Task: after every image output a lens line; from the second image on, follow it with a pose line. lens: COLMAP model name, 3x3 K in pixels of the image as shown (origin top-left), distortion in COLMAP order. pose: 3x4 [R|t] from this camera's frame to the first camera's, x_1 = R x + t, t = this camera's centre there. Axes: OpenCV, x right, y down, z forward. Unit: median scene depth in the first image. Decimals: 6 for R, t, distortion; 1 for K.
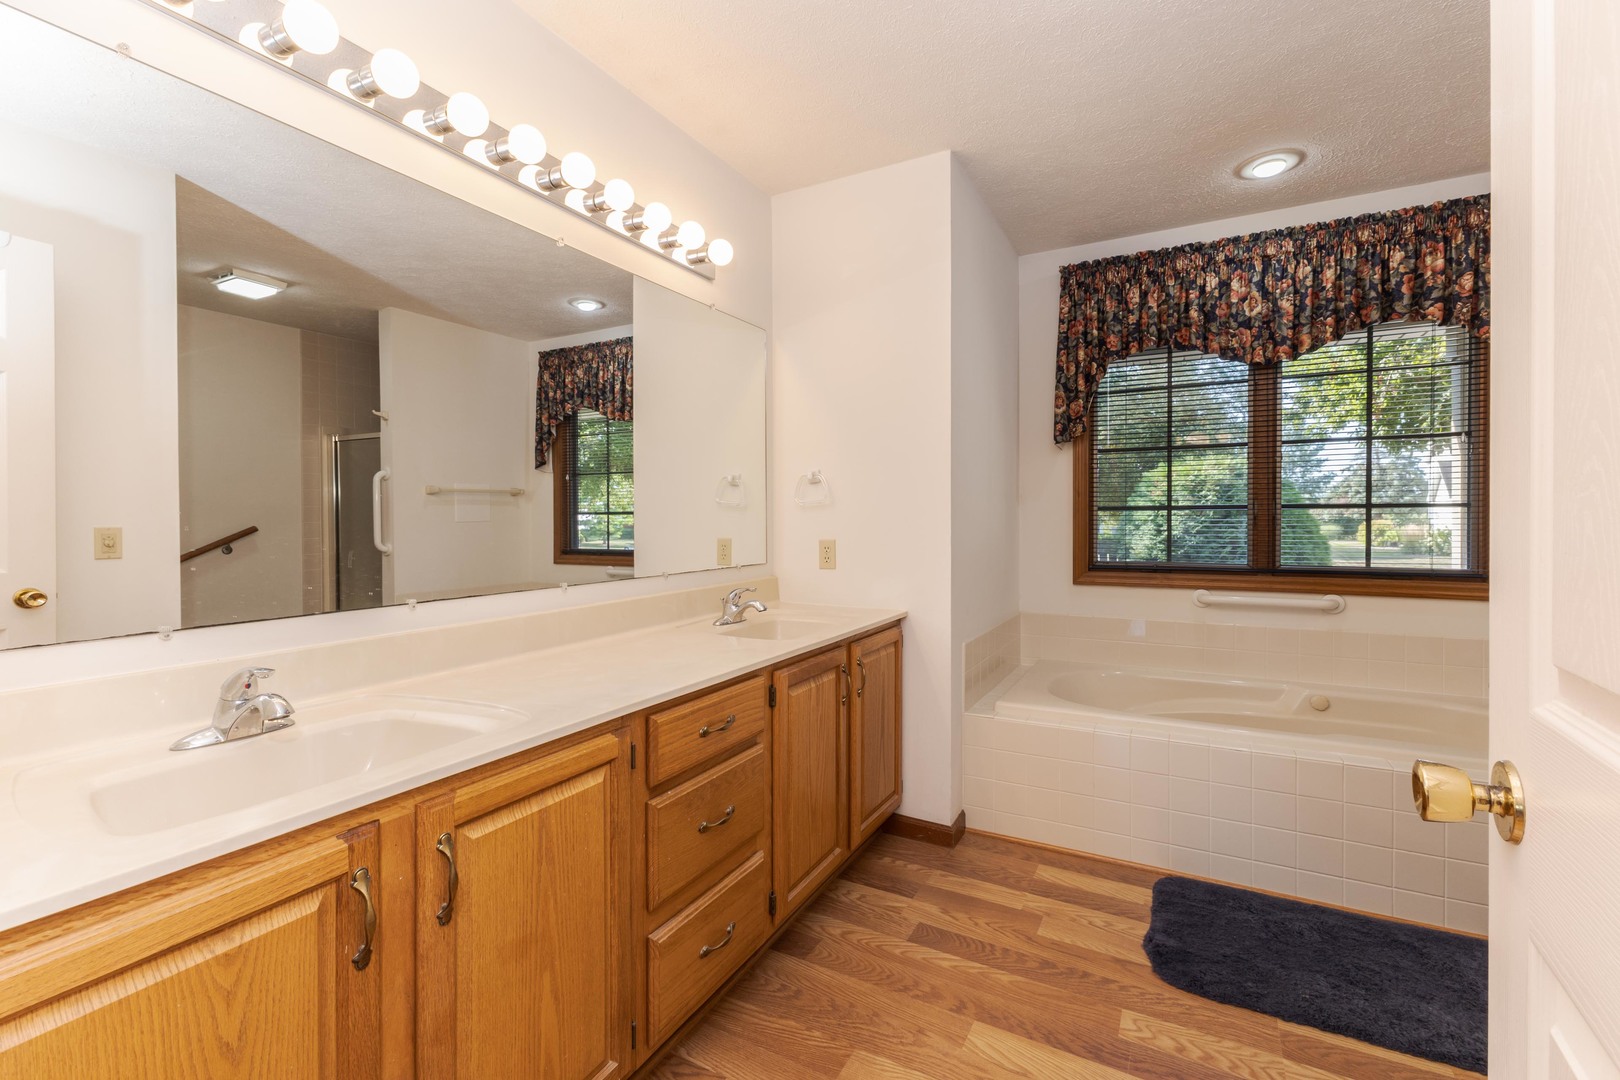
lens RADIAL K [[687.9, 0, 816.6], [0, 687.9, 521.2], [0, 0, 1]] dist [0.011667, -0.000276]
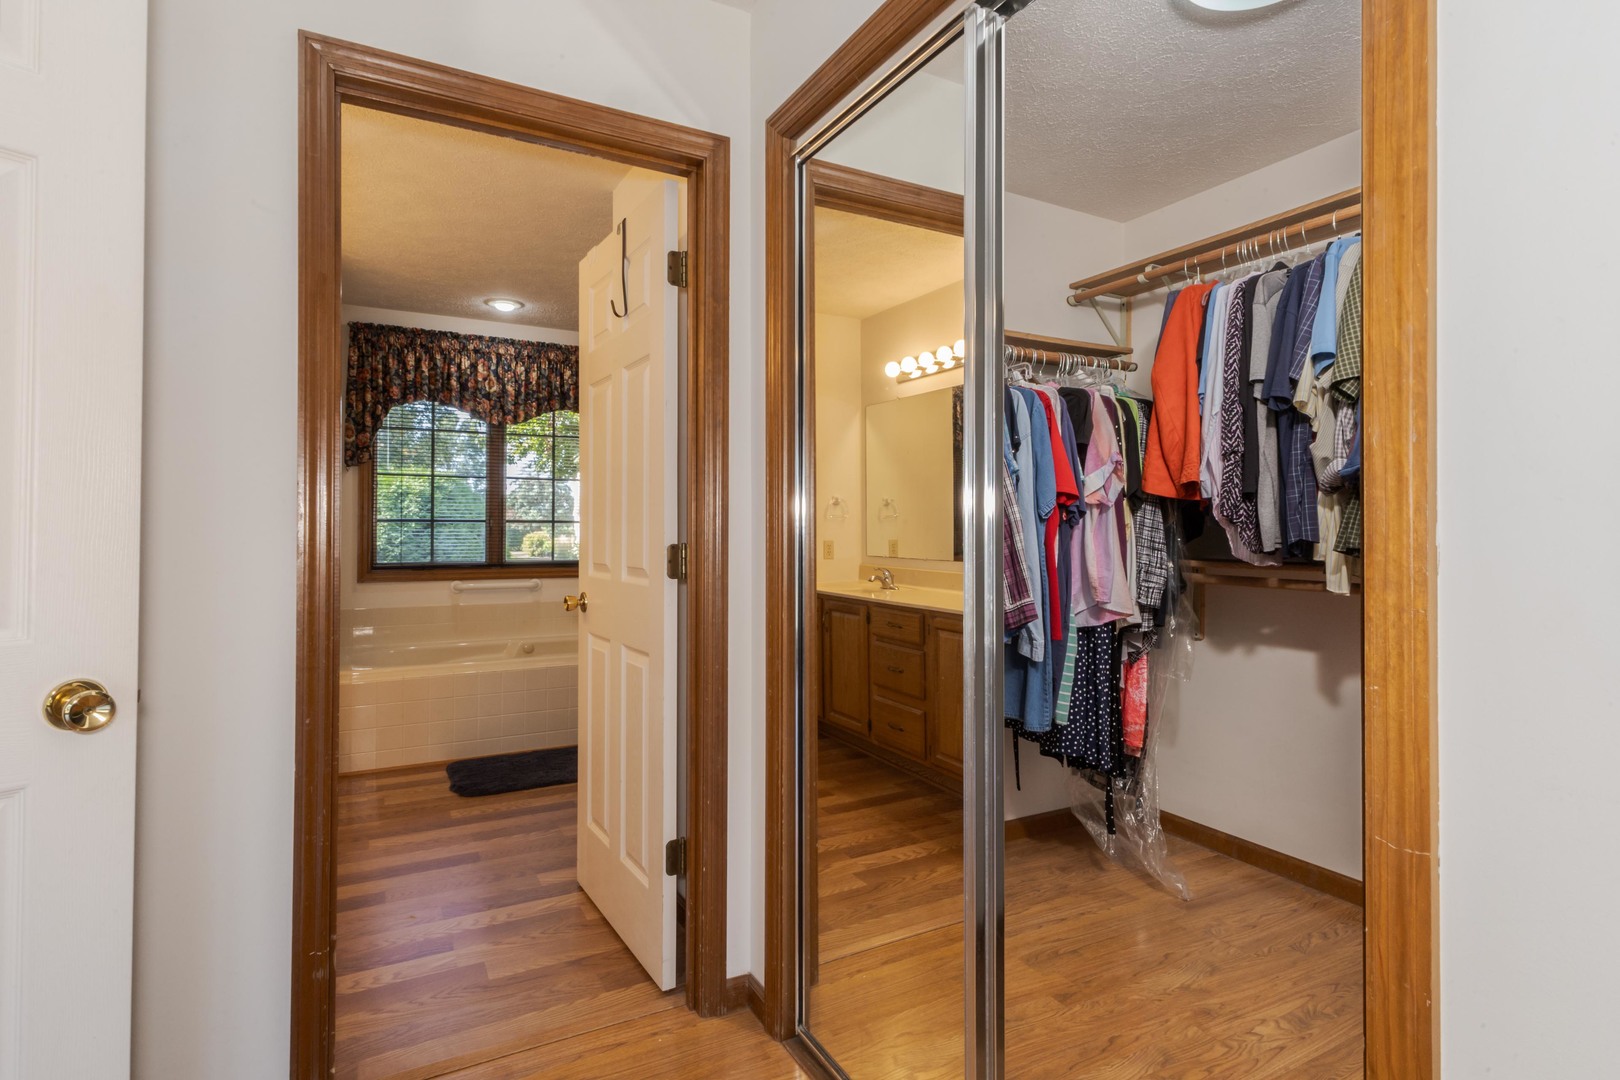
lens RADIAL K [[834.4, 0, 813.2], [0, 834.4, 531.9], [0, 0, 1]] dist [0.000789, -0.000065]
pose [[0.535523, 0.001116, 0.844520, -0.502100], [-0.000297, 0.999999, -0.001133, 0.004121], [-0.844521, 0.000356, 0.535523, -0.531899]]
